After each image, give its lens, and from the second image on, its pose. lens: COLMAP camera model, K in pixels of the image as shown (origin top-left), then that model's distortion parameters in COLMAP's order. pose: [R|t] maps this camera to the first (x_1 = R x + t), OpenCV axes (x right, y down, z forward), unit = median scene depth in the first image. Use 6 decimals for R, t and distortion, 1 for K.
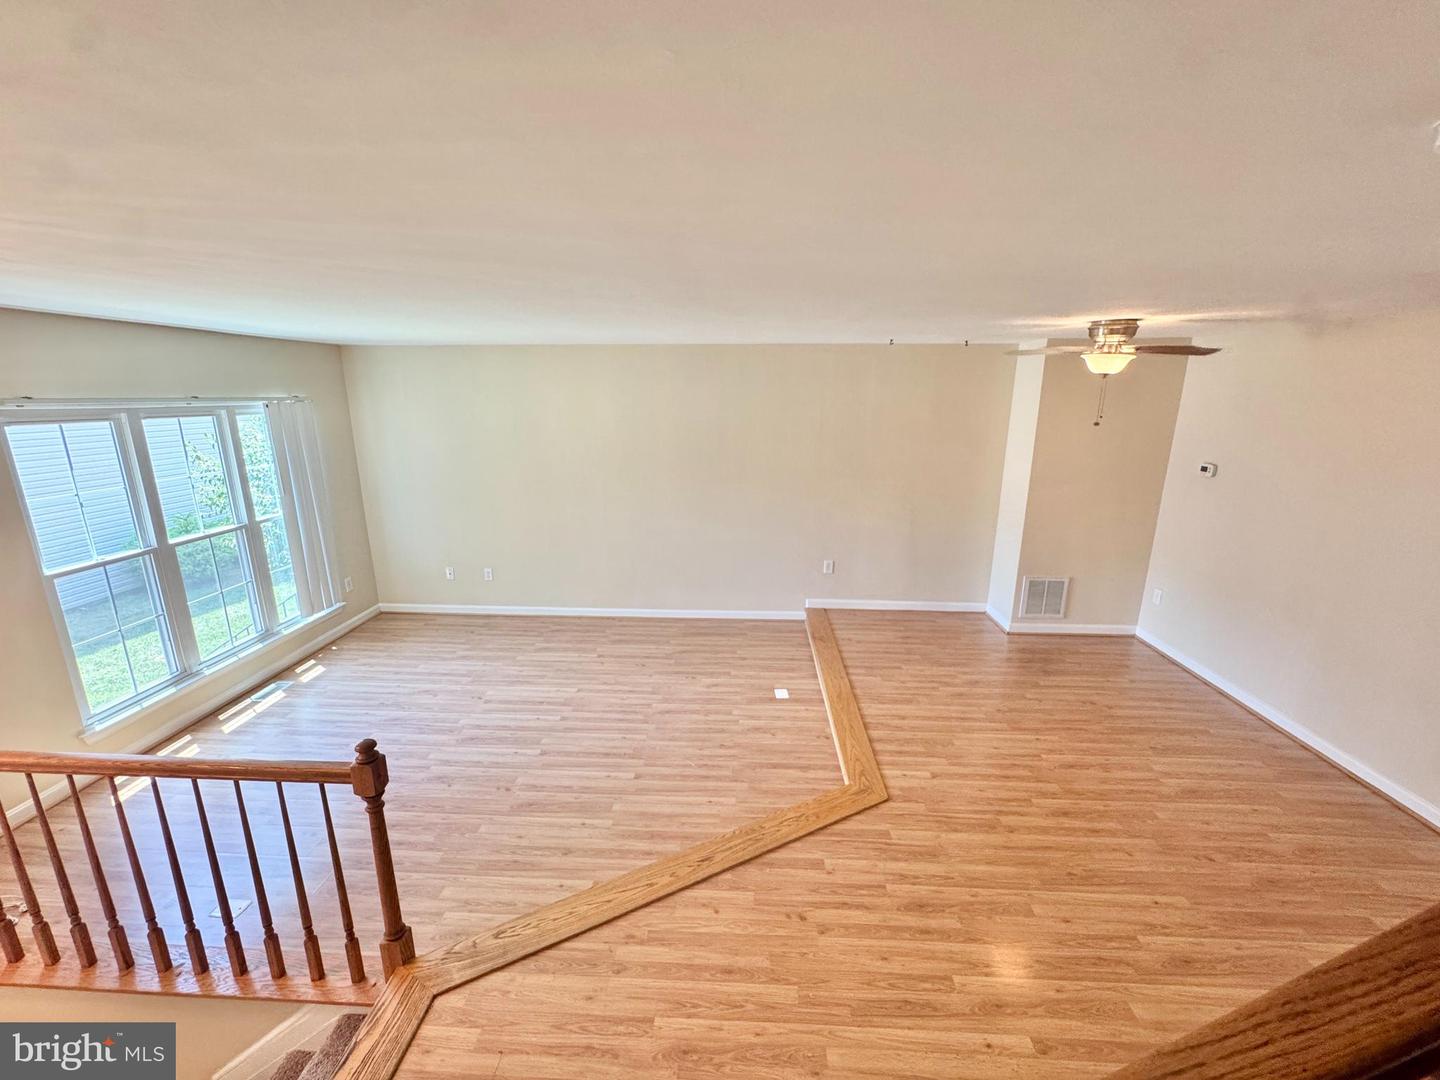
lens RADIAL K [[578.2, 0, 718.5], [0, 578.2, 535.7], [0, 0, 1]] dist [-0.002079, 0.000298]
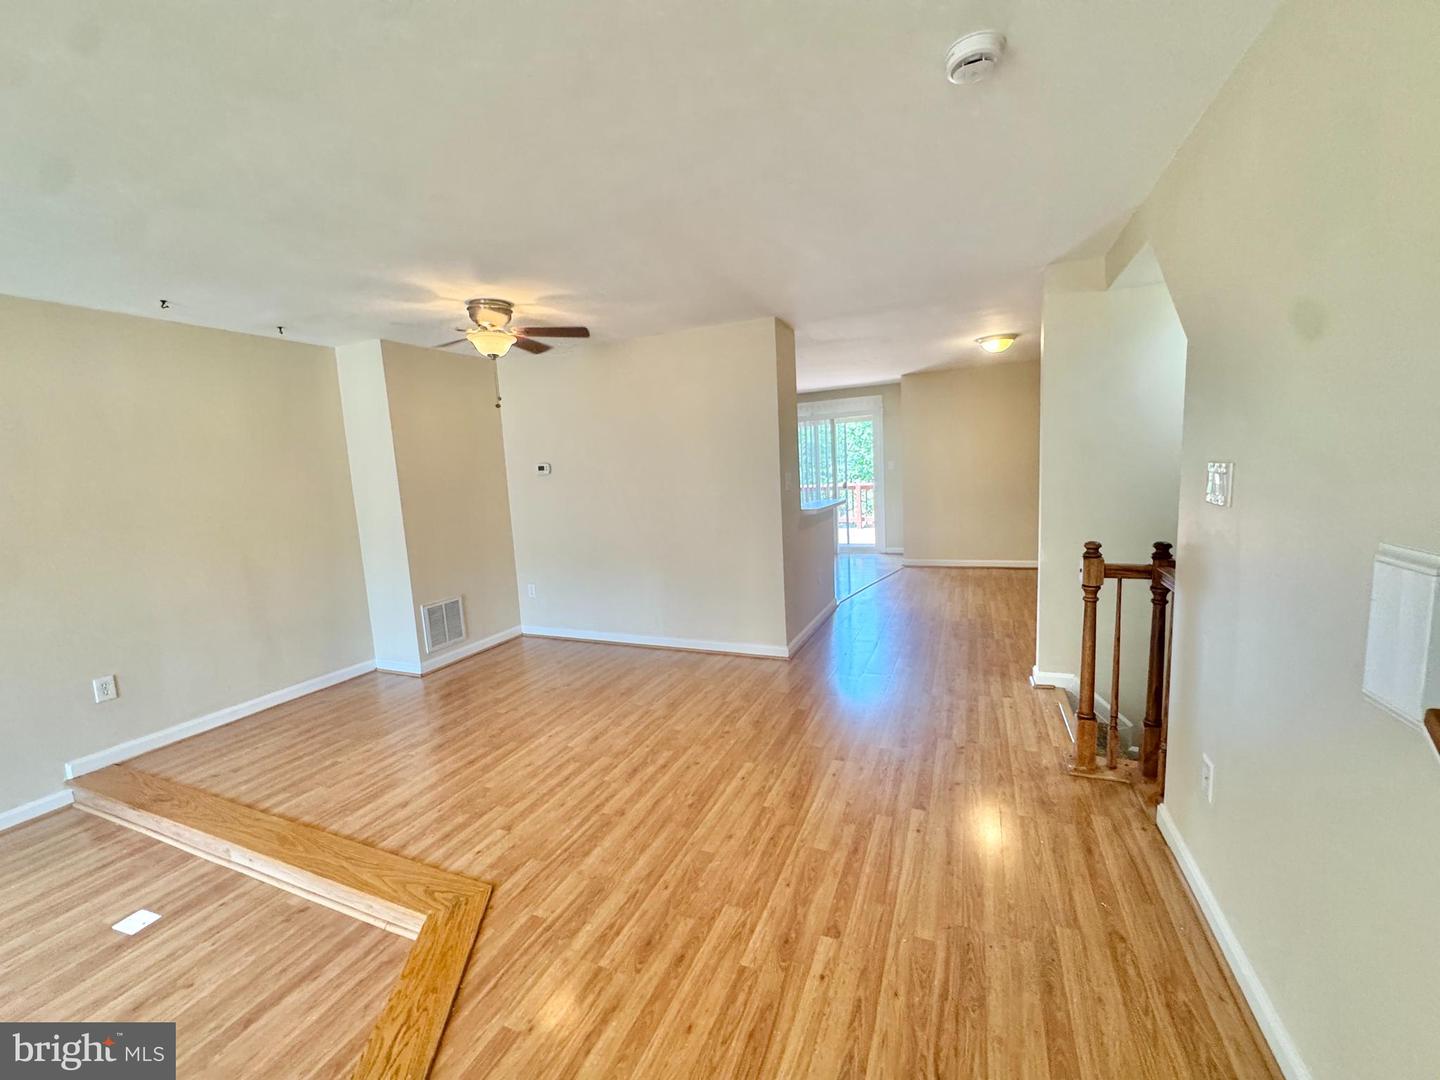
lens RADIAL K [[578.2, 0, 720.2], [0, 578.2, 543.5], [0, 0, 1]] dist [-0.002079, 0.000298]
pose [[0.353460, -0.149130, 0.923486, -0.166961], [0.273425, 0.960568, 0.050466, 0.091817], [-0.894598, 0.234667, 0.380298, 0.363493]]
